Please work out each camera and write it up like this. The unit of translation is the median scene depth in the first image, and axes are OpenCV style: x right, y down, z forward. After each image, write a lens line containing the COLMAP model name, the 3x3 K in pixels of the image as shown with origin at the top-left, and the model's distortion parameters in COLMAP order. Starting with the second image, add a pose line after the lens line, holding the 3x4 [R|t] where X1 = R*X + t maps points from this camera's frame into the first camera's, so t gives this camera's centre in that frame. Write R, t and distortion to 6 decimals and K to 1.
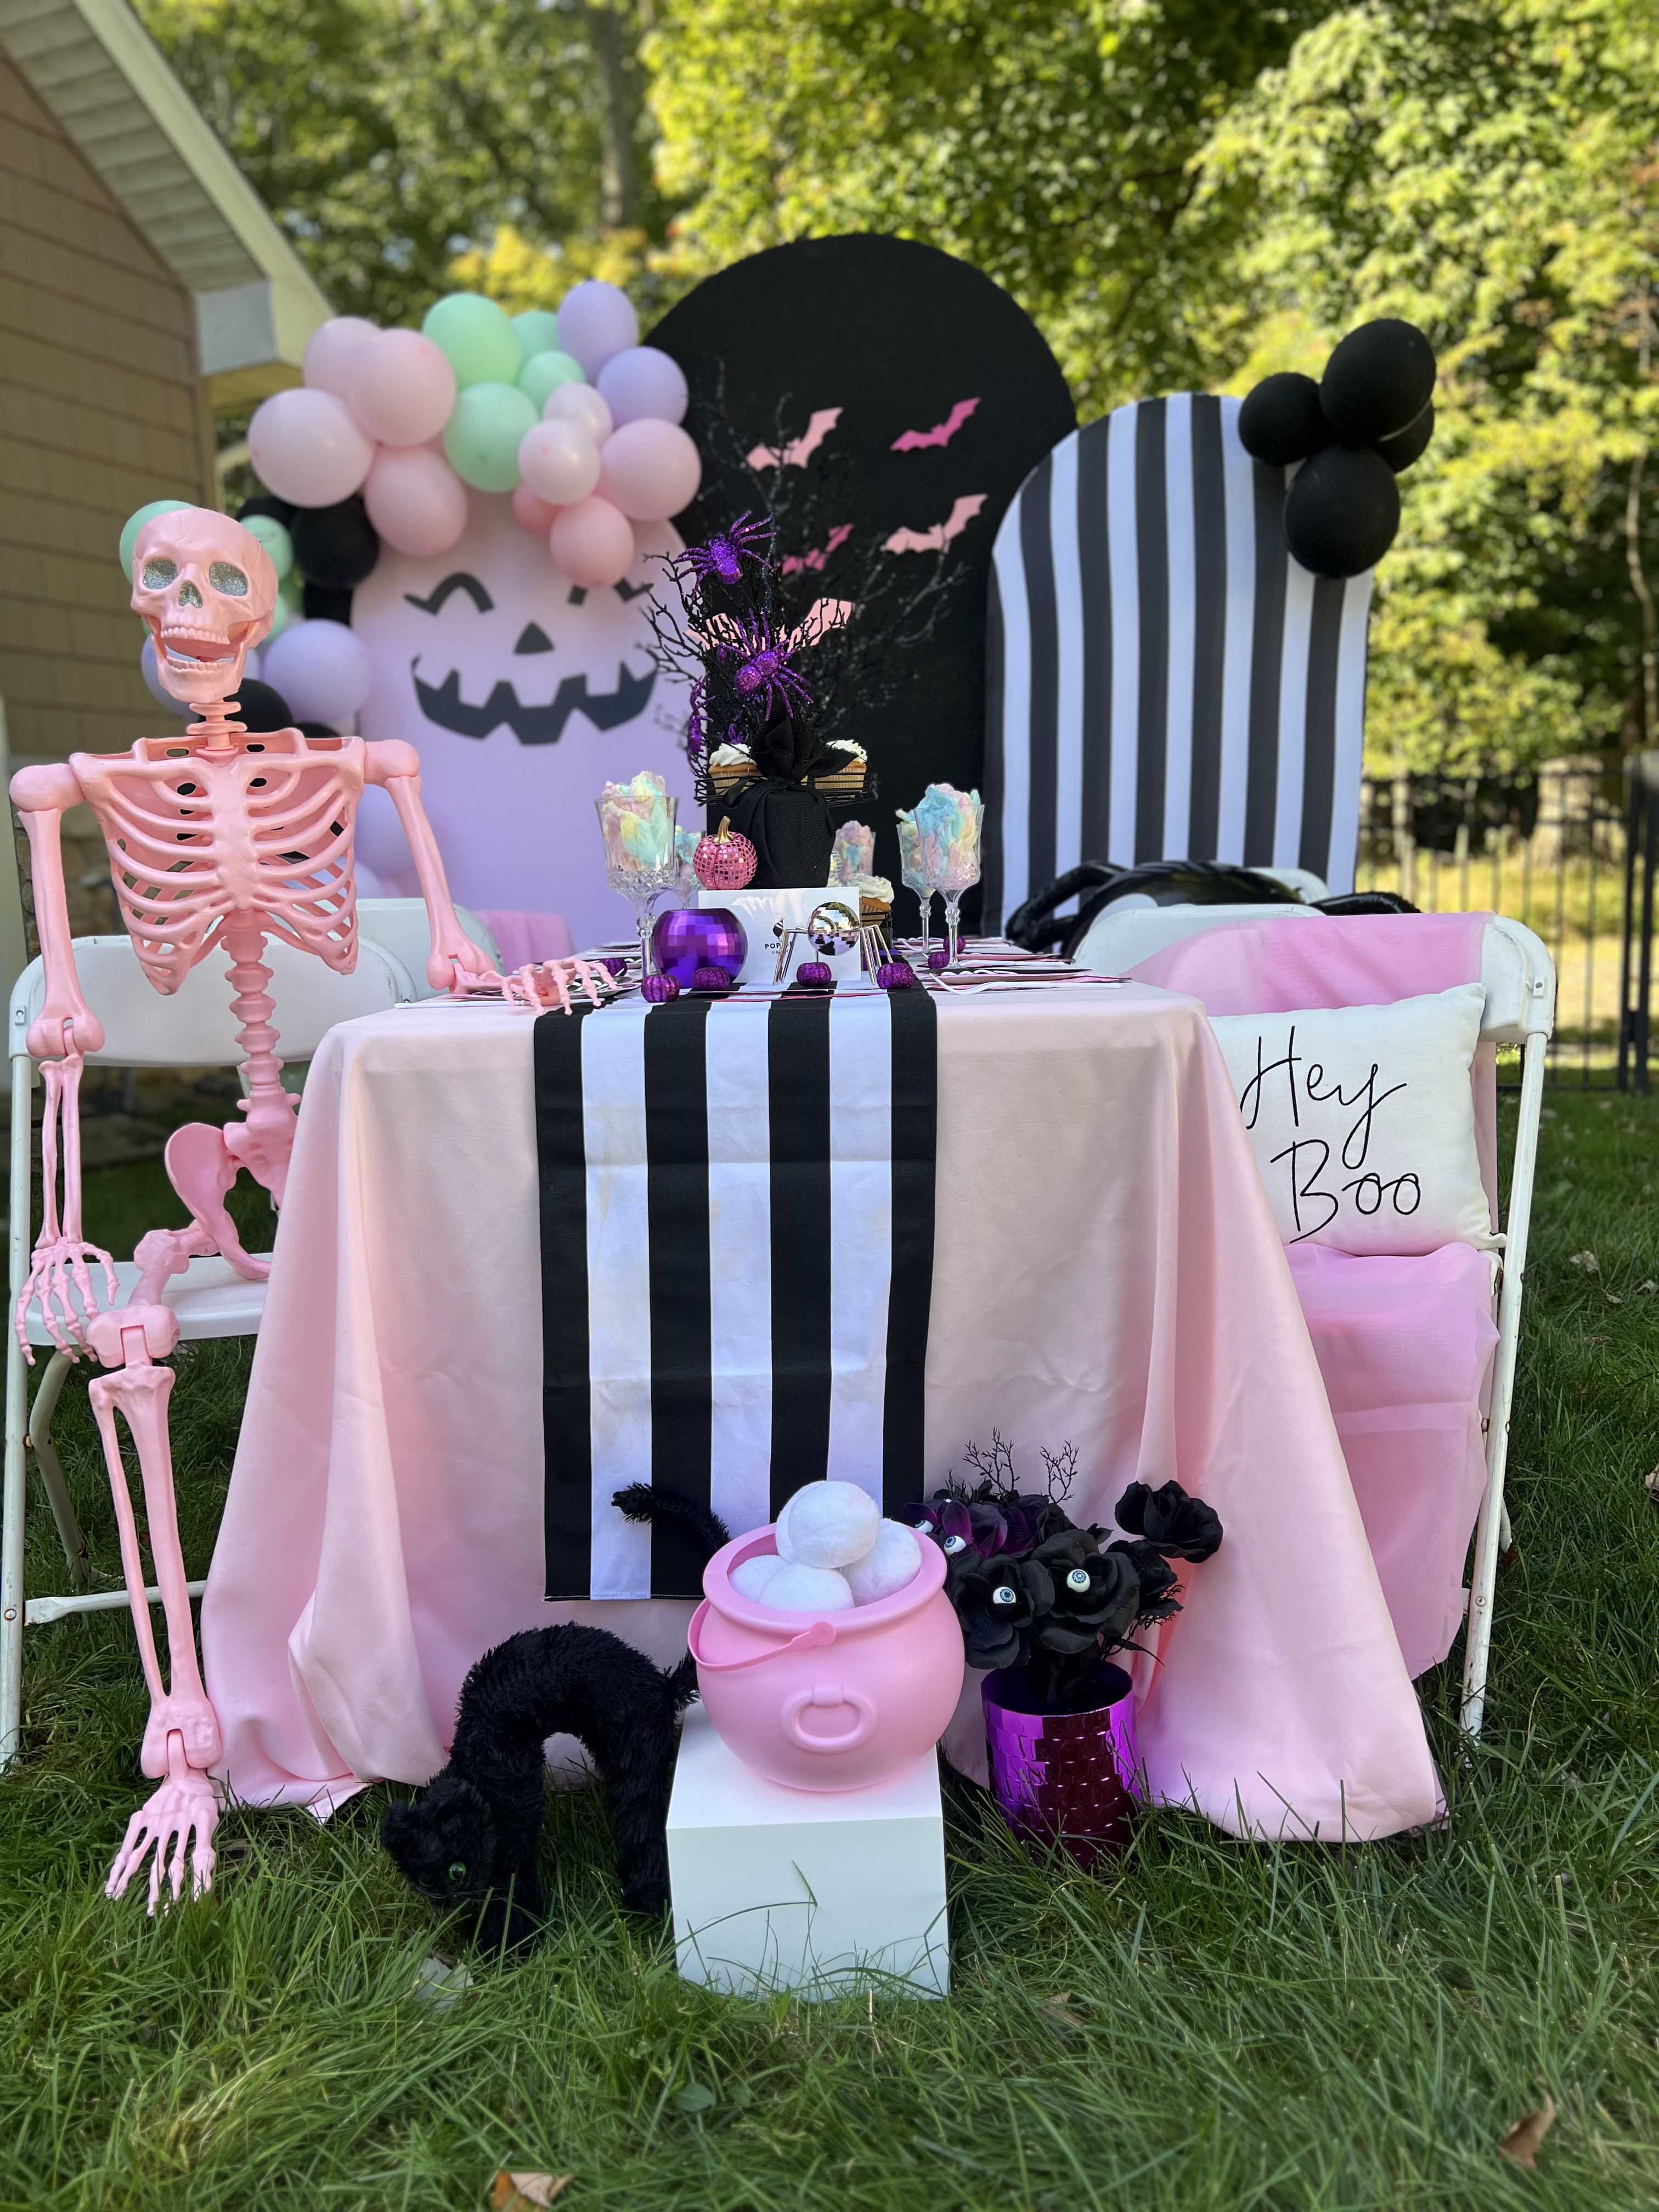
lens RADIAL K [[1675.6, 0, 836.0], [0, 1675.6, 1105.1], [0, 0, 1]] dist [0.038041, -0.013357]
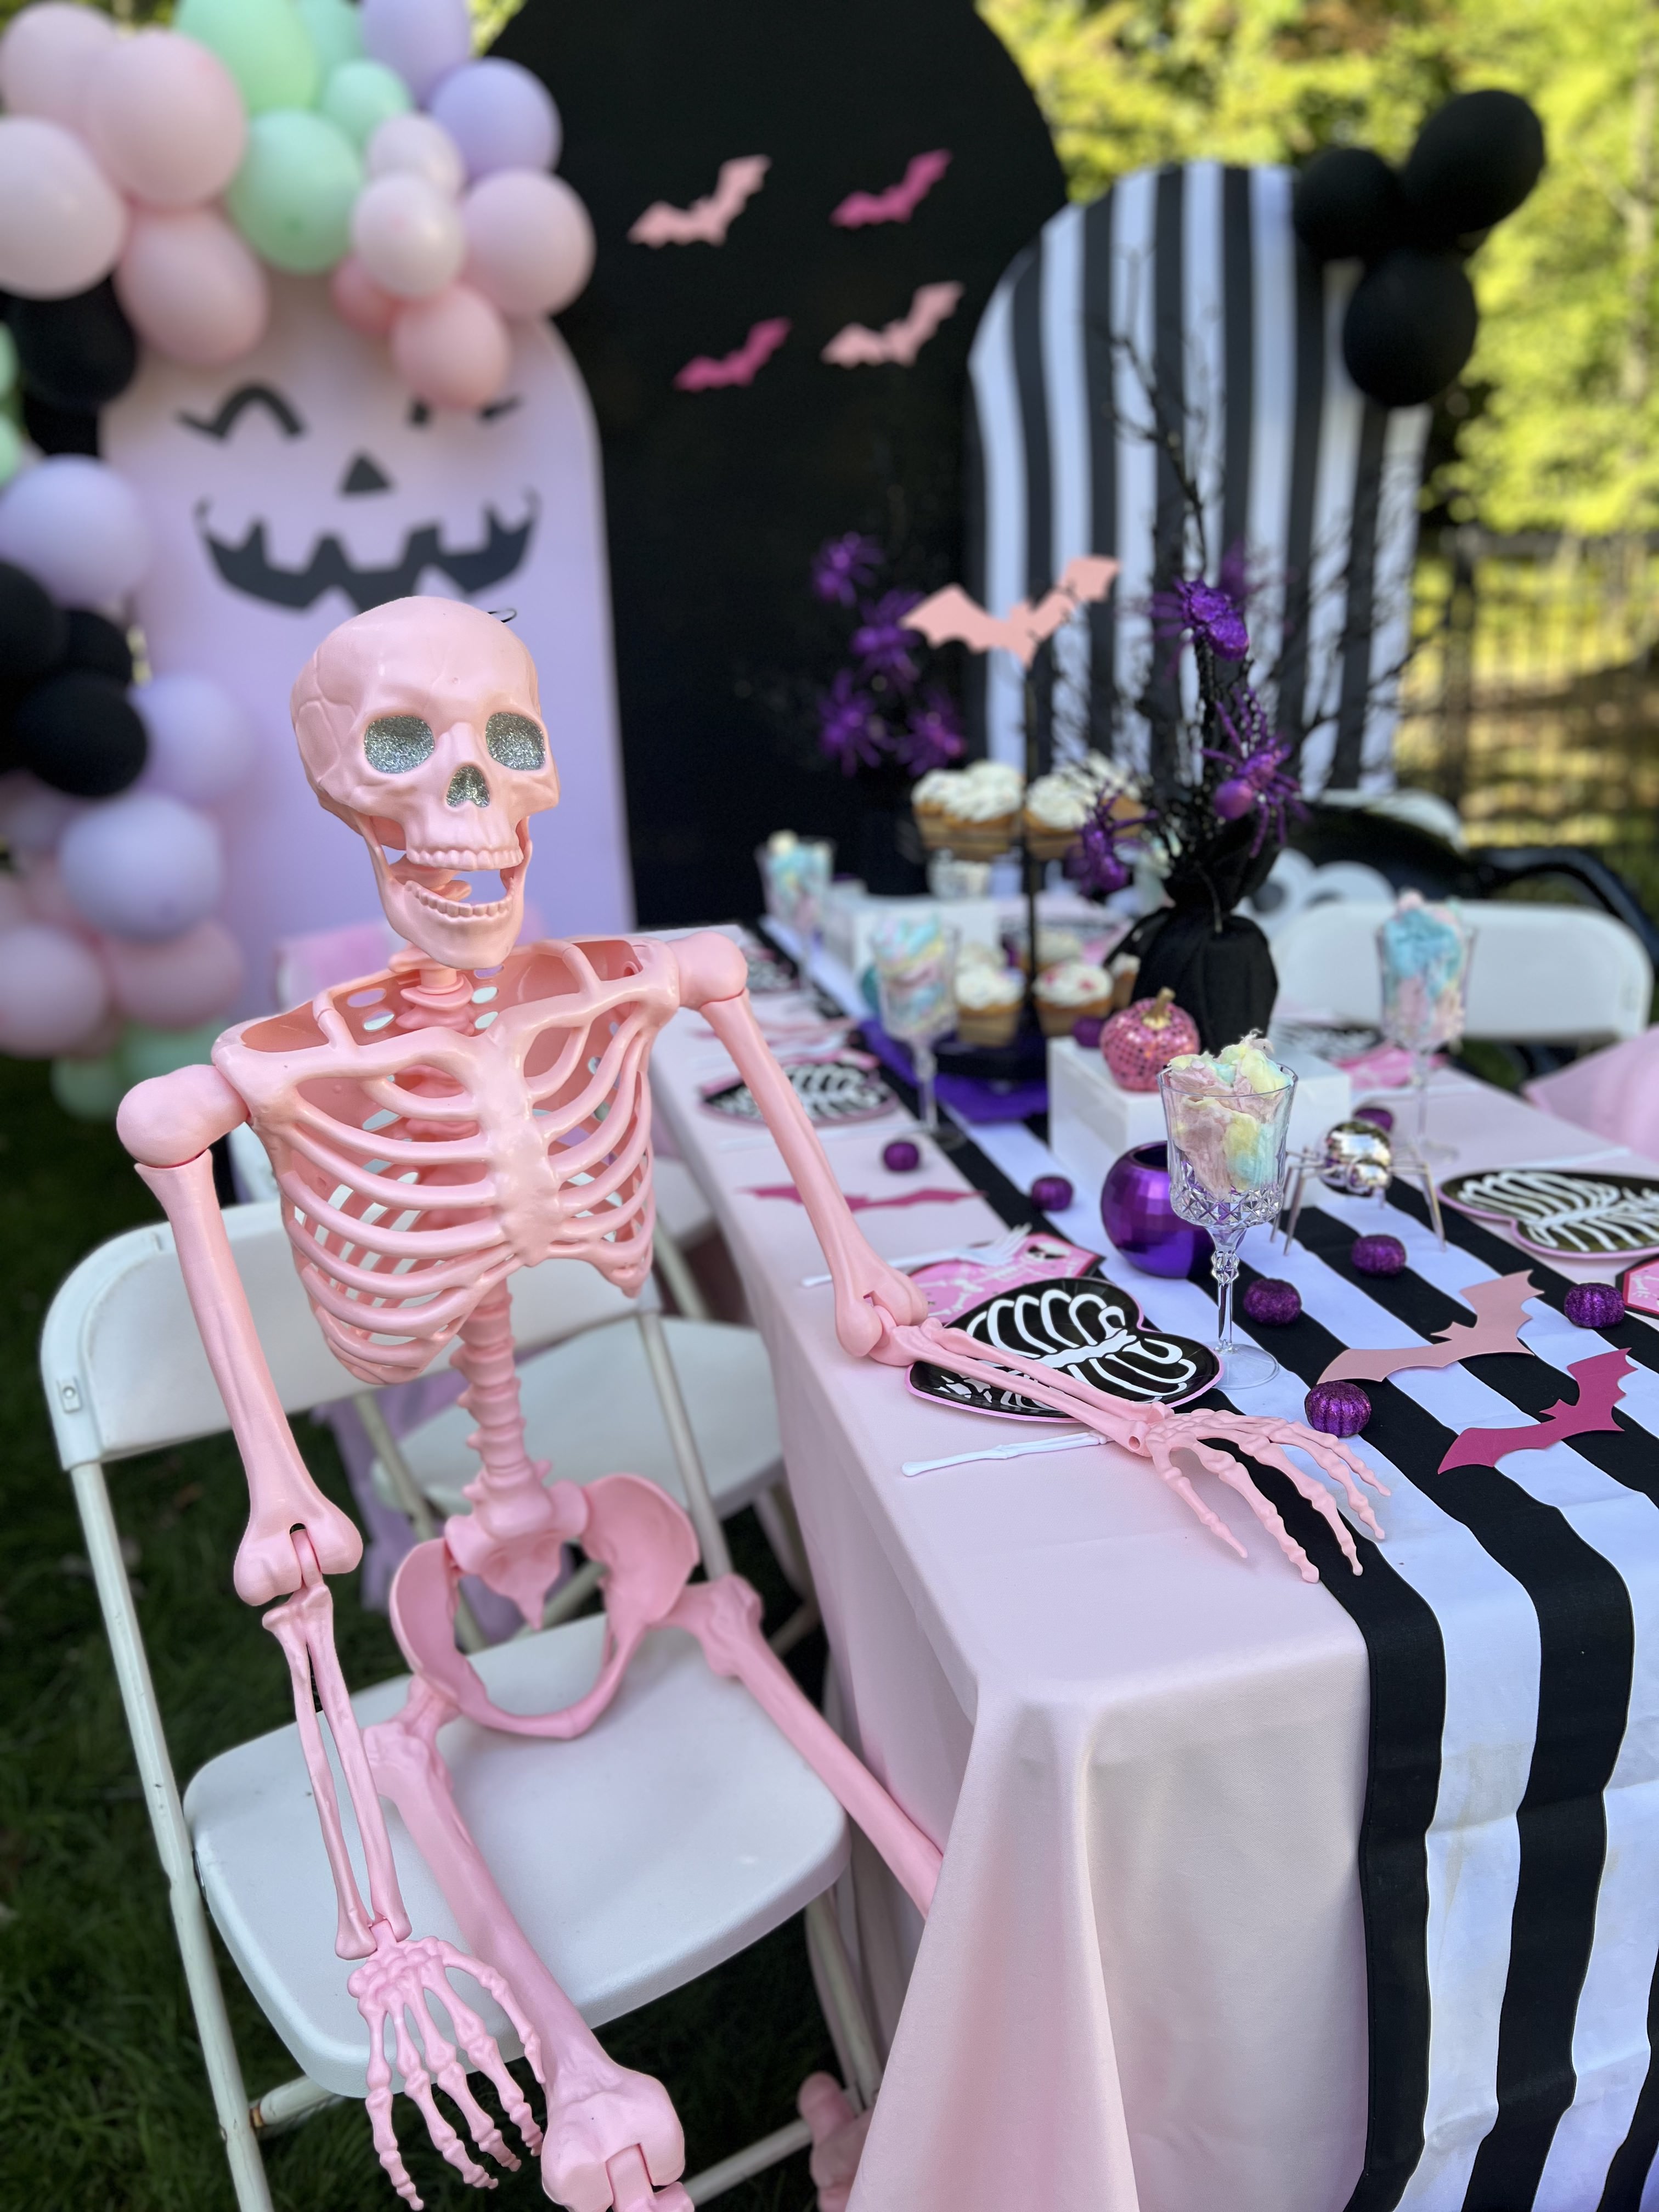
lens RADIAL K [[1675.6, 0, 829.1], [0, 1675.6, 1104.5], [0, 0, 1]] dist [0.038041, -0.013357]
pose [[0.972113, -0.093884, 0.214902, -0.175266], [0.055775, 0.982632, 0.176986, -0.128703], [-0.227786, -0.160064, 0.960465, 0.191560]]
